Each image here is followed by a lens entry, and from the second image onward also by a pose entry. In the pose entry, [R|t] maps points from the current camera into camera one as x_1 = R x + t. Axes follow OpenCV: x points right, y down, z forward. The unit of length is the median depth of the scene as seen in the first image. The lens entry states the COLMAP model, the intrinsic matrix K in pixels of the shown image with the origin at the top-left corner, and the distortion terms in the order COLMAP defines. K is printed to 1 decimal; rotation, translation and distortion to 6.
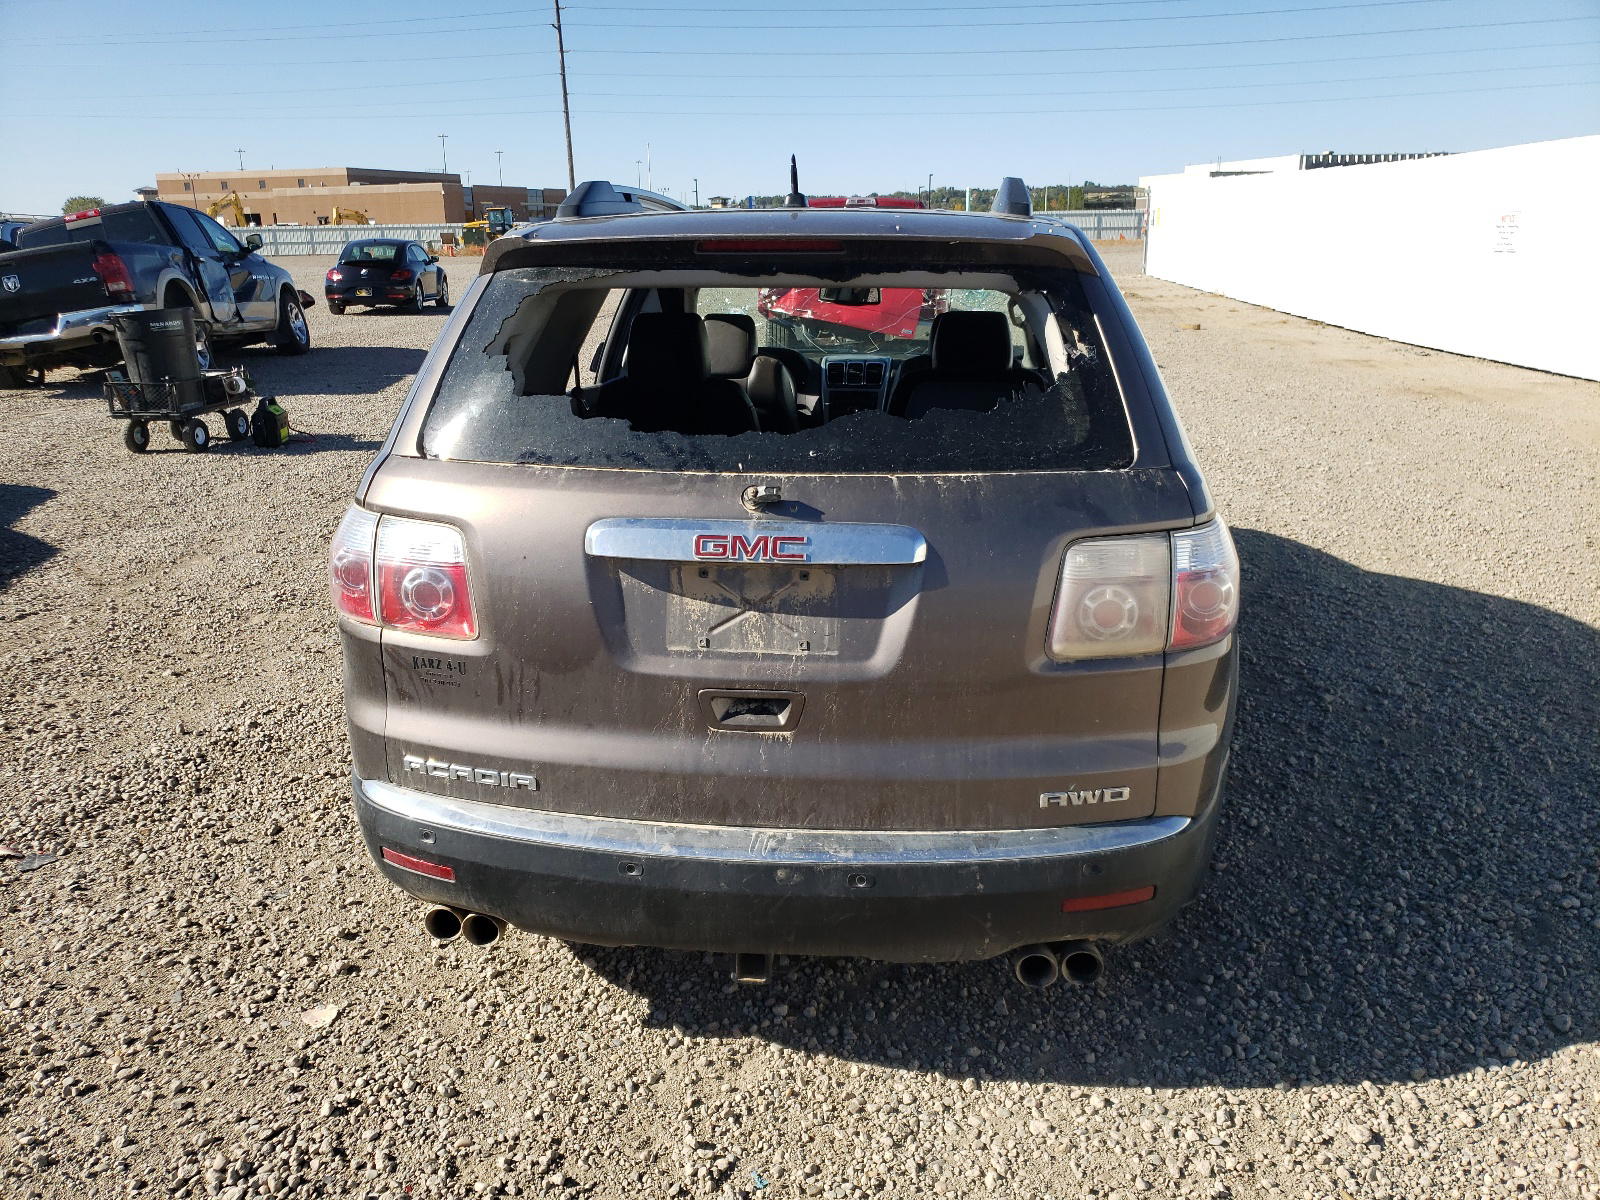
lens RADIAL K [[1280.3, 0, 799.4], [0, 1280.3, 591.0], [0, 0, 1]] dist [0.019496, -0.001770]
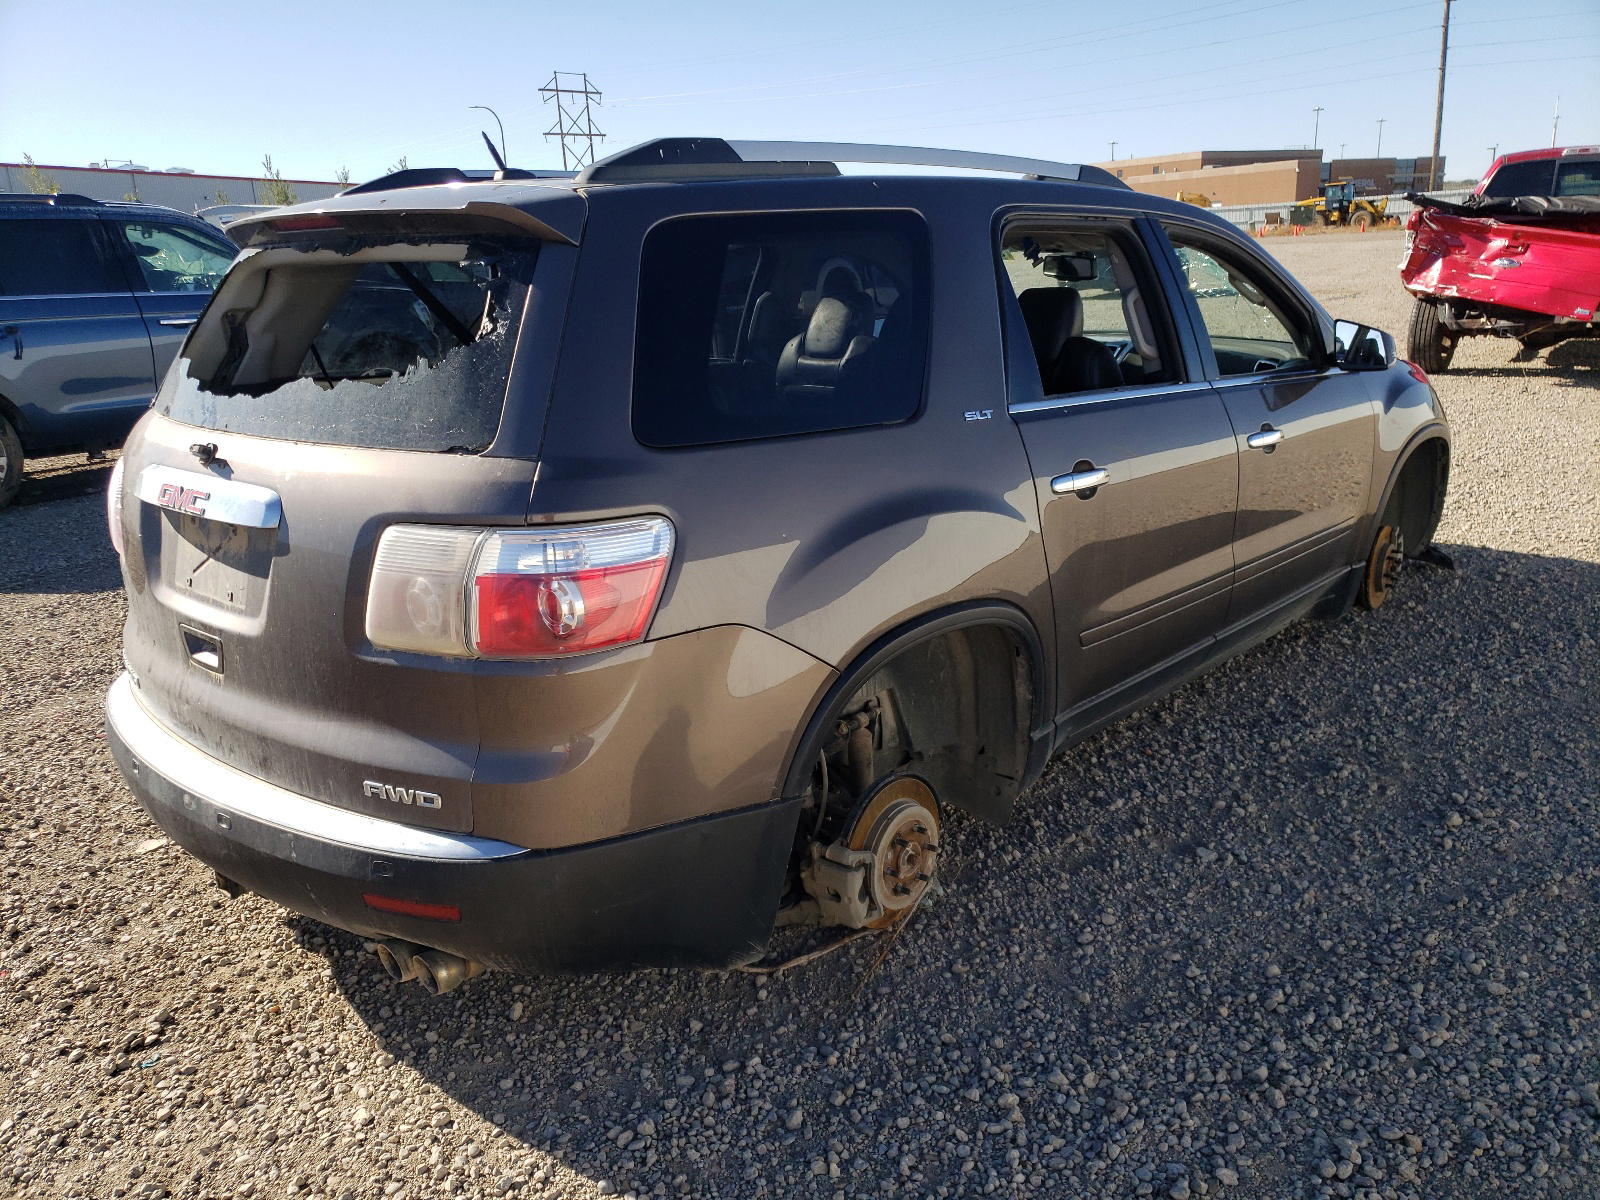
lens RADIAL K [[1264.6, 0, 796.5], [0, 1264.6, 609.9], [0, 0, 1]] dist [0.018427, 0.006292]
pose [[0.792916, 0.141388, -0.592700, 0.137462], [-0.124361, 0.989783, 0.069742, -0.010696], [0.596505, 0.018409, 0.802398, 0.058562]]
